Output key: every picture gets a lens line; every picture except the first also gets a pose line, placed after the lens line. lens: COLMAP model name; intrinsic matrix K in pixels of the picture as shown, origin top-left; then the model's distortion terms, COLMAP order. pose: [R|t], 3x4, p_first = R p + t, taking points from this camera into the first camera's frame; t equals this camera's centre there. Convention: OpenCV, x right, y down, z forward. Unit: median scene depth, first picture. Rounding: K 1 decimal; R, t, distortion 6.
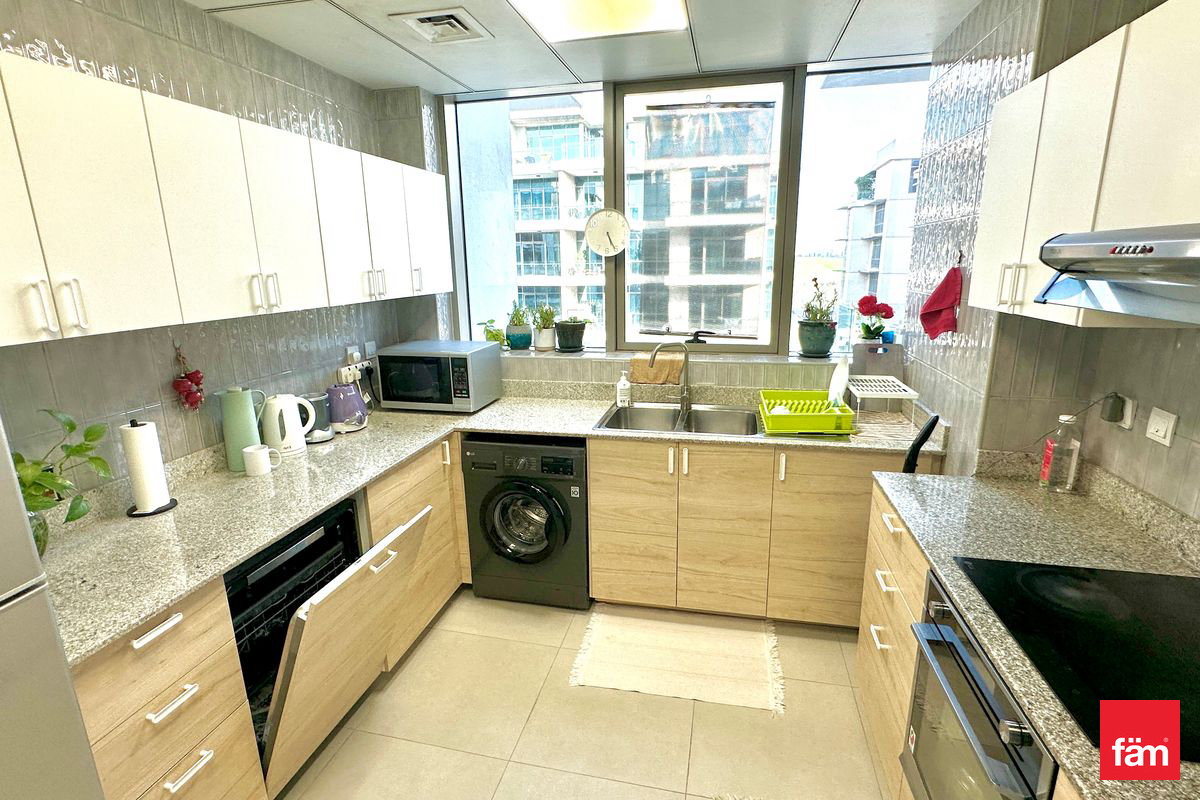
lens RADIAL K [[569.2, 0, 600.0], [0, 569.2, 395.0], [0, 0, 1]] dist [-0.002335, 0.000407]
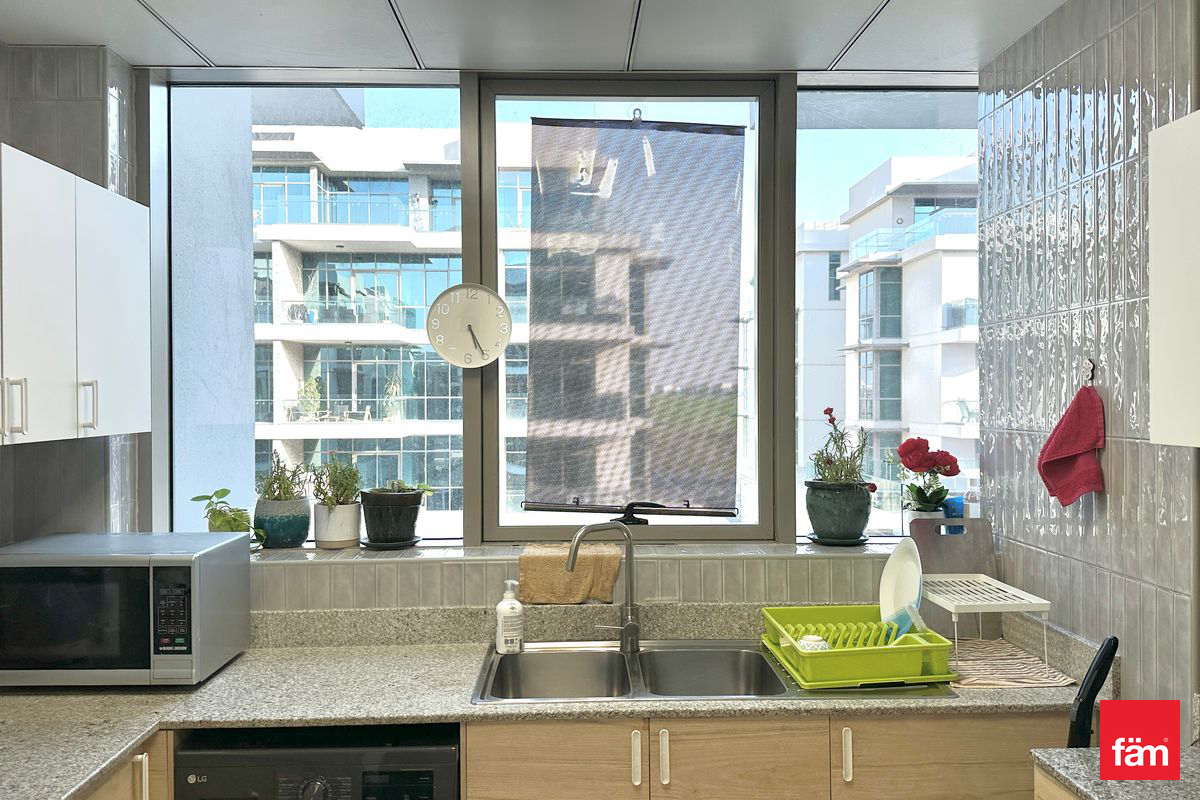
lens RADIAL K [[991.7, 0, 600.0], [0, 991.7, 400.0], [0, 0, 1]] dist [0.135389, -0.236824]
pose [[0.967341, 0.009313, 0.253308, -0.122844], [0.048739, 0.973844, -0.221929, 0.003170], [-0.248750, 0.227027, 0.941585, 0.095300]]
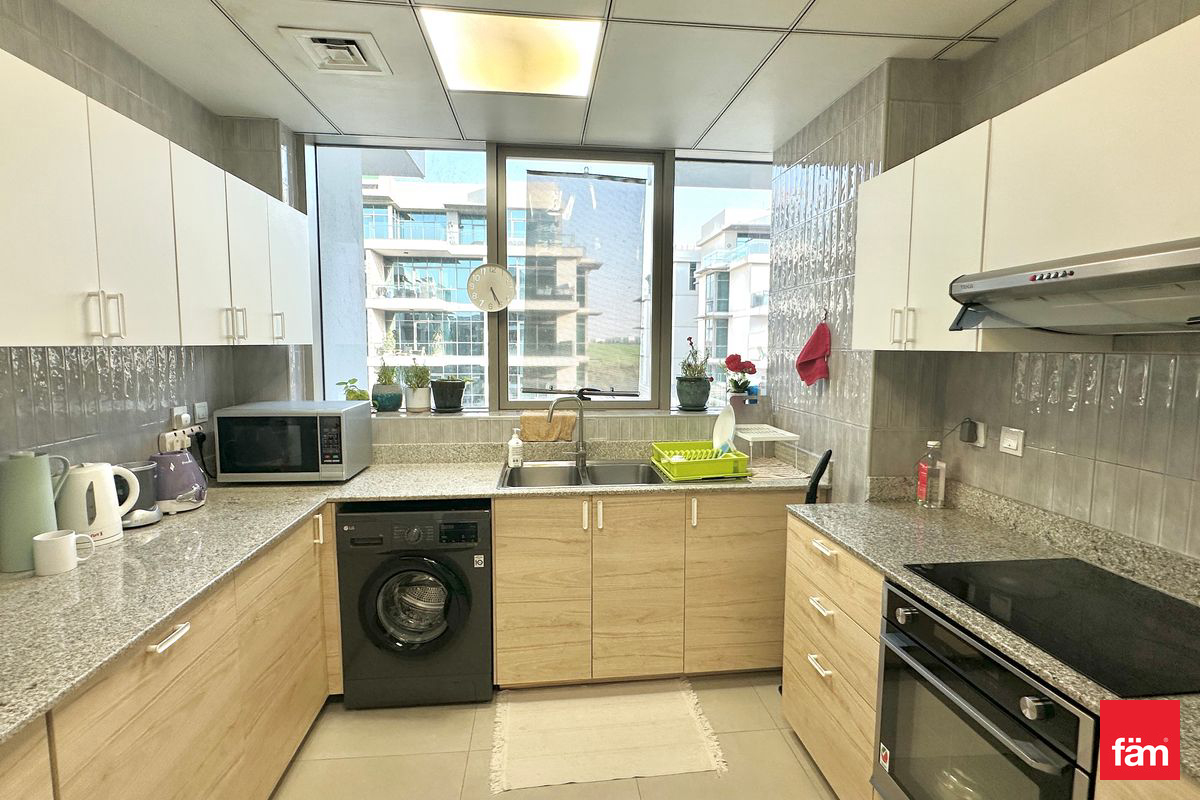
lens RADIAL K [[569.2, 0, 600.0], [0, 569.2, 395.0], [0, 0, 1]] dist [-0.002335, 0.000407]
pose [[0.946285, -0.008567, 0.323221, -0.145530], [0.054974, 0.989357, -0.134724, 0.041942], [-0.318627, 0.145256, 0.936684, 0.065783]]
